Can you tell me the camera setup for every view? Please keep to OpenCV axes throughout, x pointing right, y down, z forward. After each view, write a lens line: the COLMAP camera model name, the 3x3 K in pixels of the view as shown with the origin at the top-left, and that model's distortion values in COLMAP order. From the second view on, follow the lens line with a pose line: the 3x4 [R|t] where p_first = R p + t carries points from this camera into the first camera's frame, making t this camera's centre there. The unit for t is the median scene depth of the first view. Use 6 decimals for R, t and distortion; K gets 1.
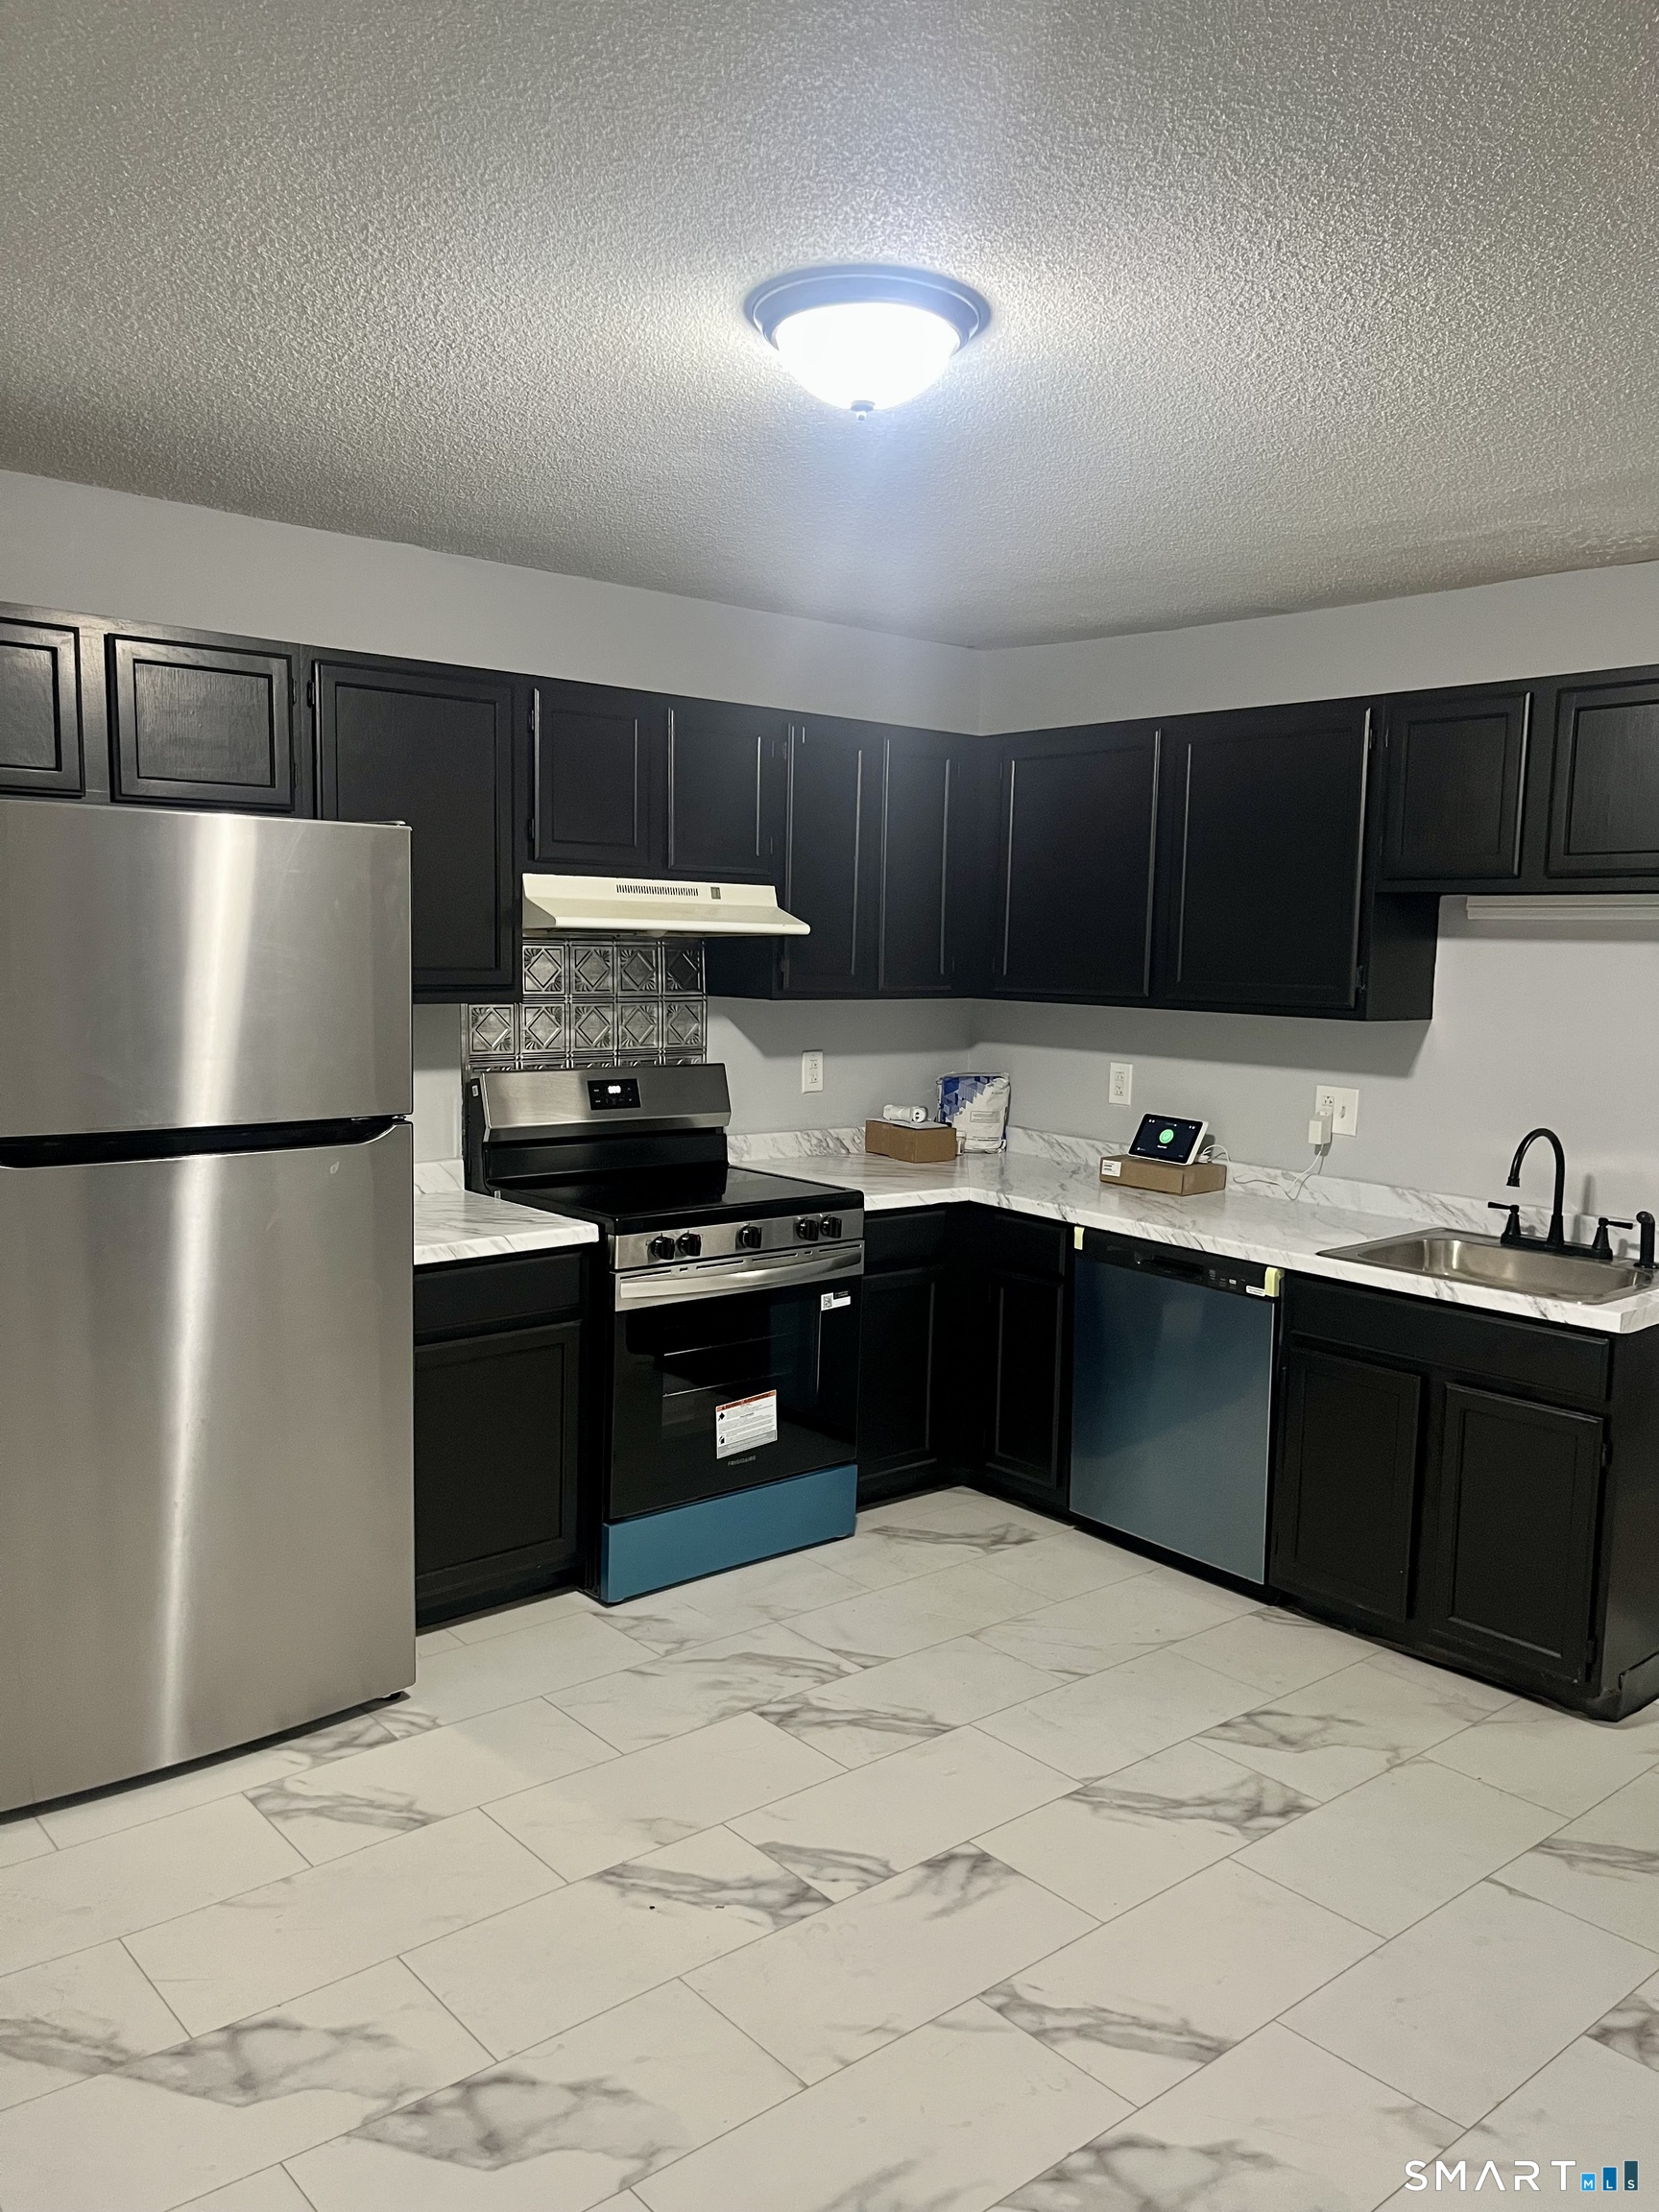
lens RADIAL K [[1632.0, 0, 829.5], [0, 1632.0, 1106.0], [0, 0, 1]] dist [0.005348, -0.089759]
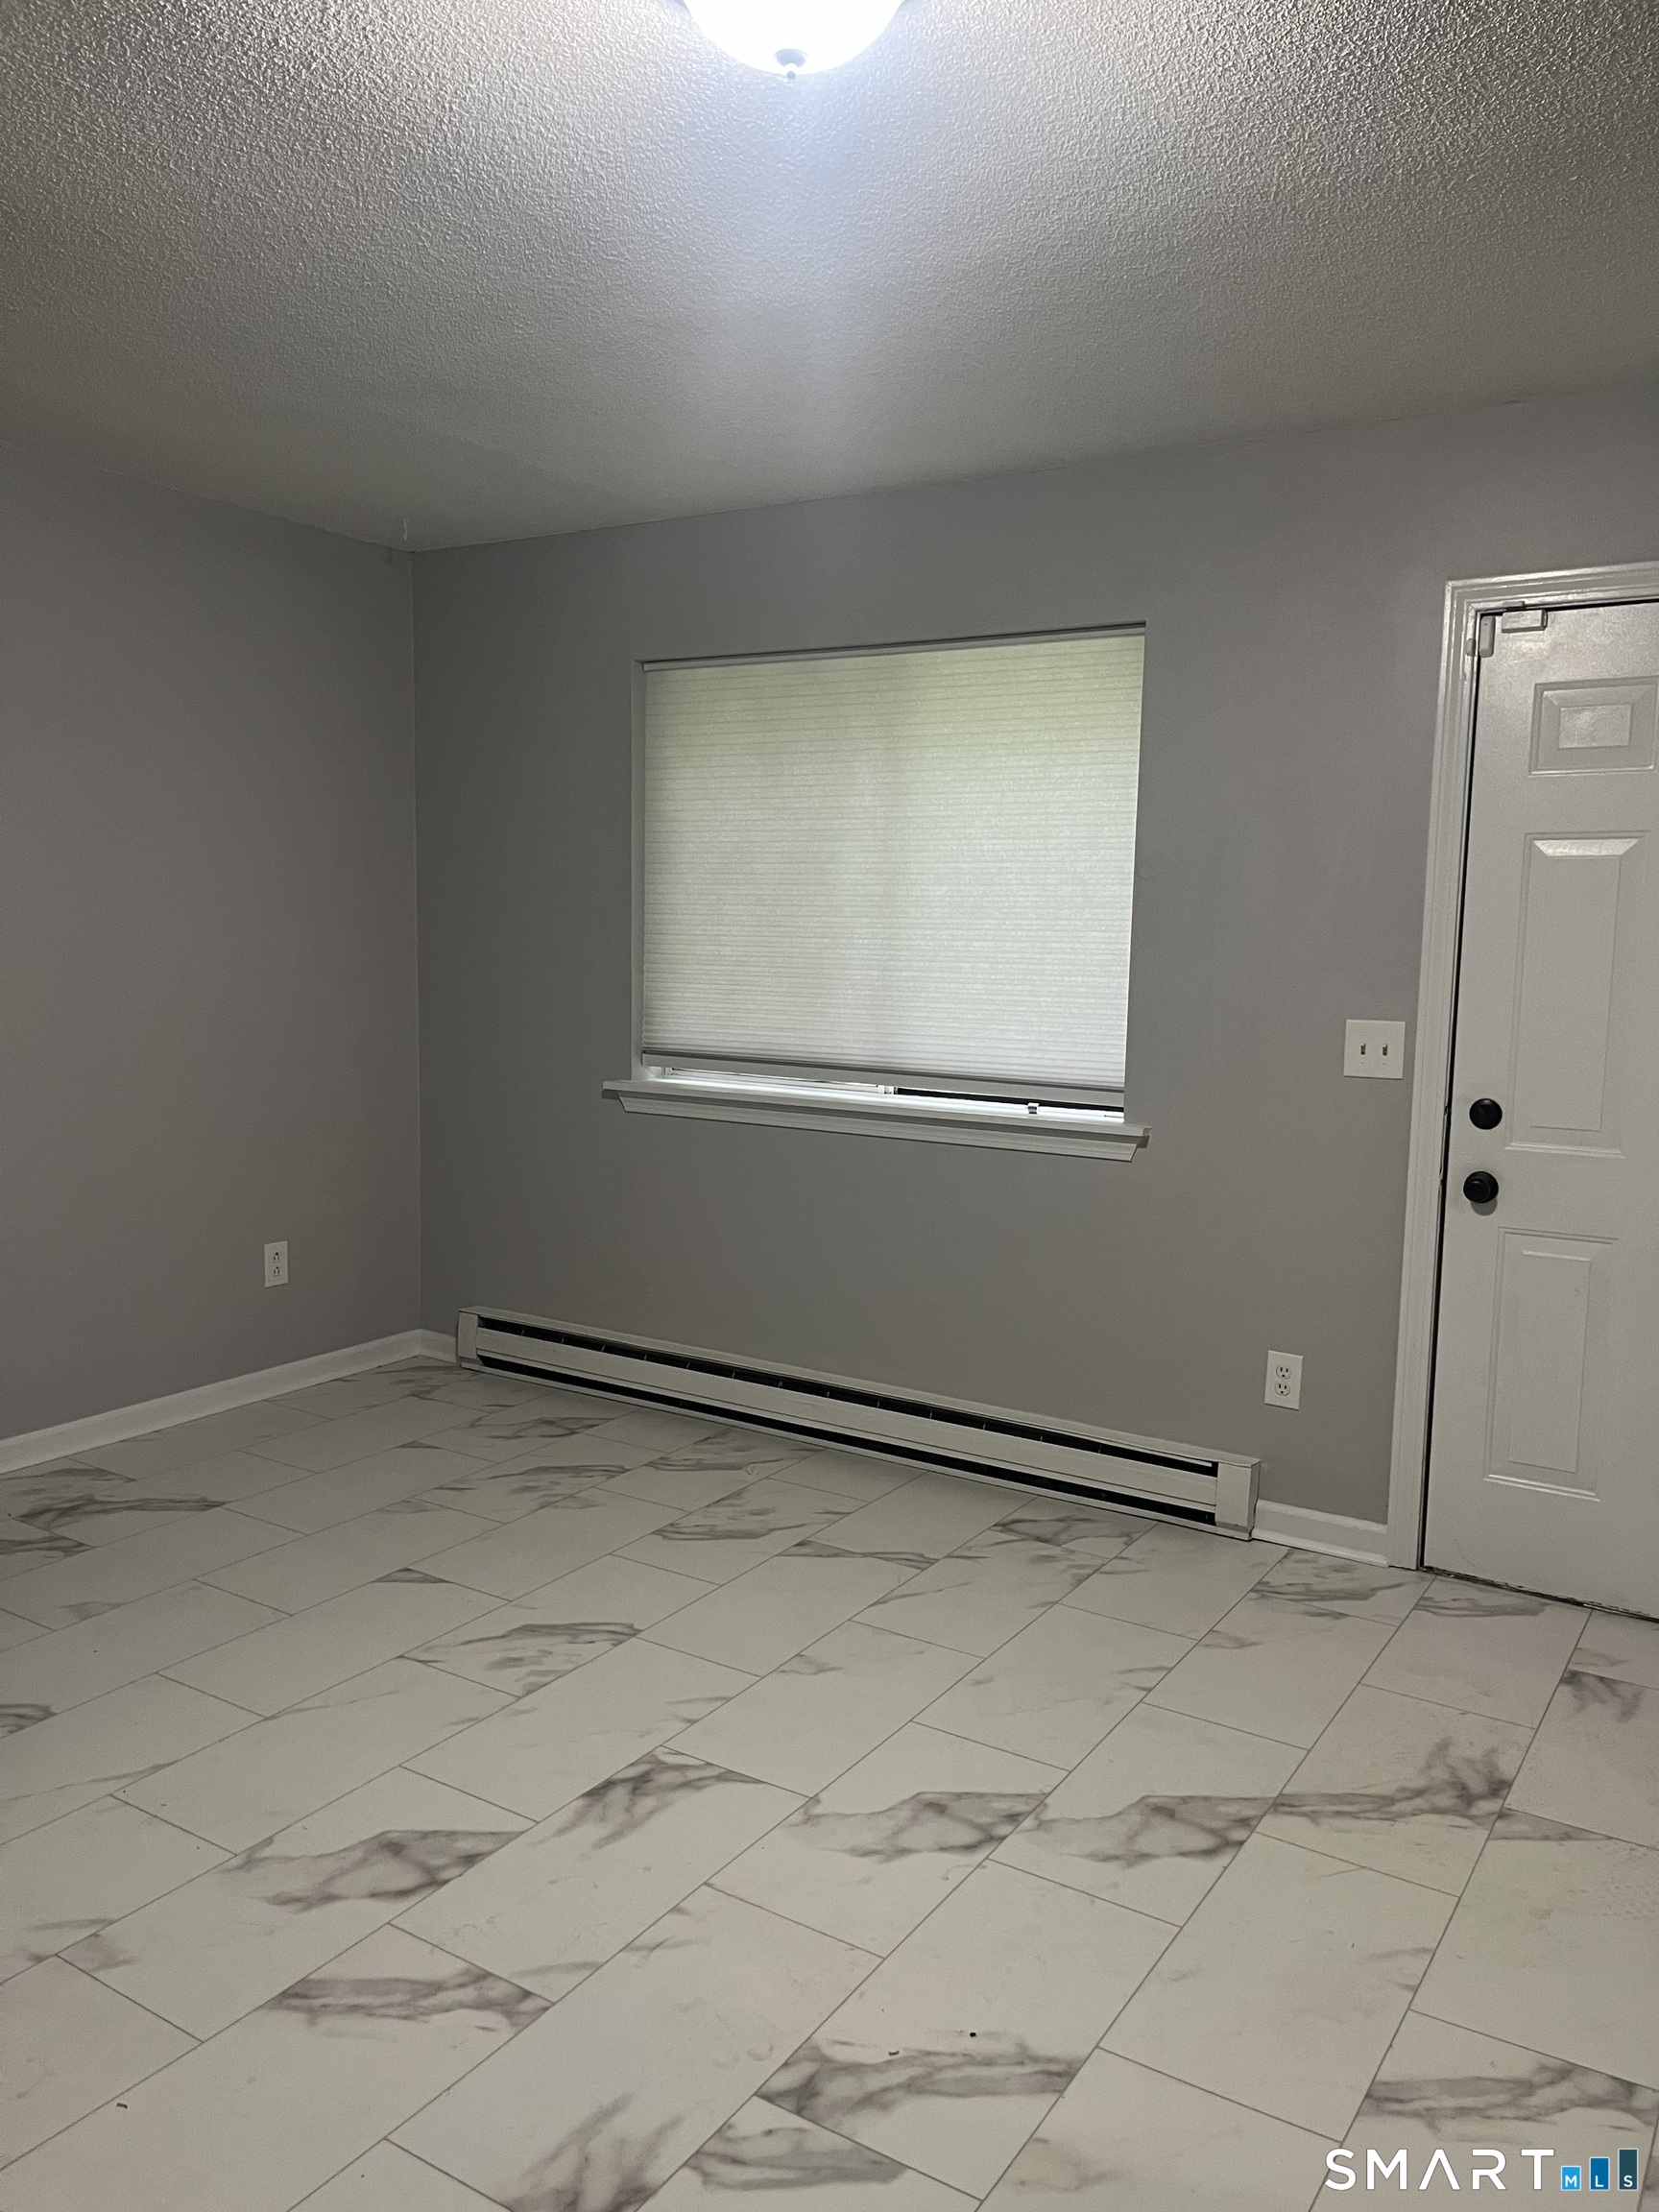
lens RADIAL K [[1632.0, 0, 829.5], [0, 1632.0, 1106.0], [0, 0, 1]] dist [0.005348, -0.089759]
pose [[-0.954965, -0.009959, -0.296552, 0.213315], [-0.071673, 0.977583, 0.197975, -0.108816], [0.287932, 0.210314, -0.934271, 1.764992]]
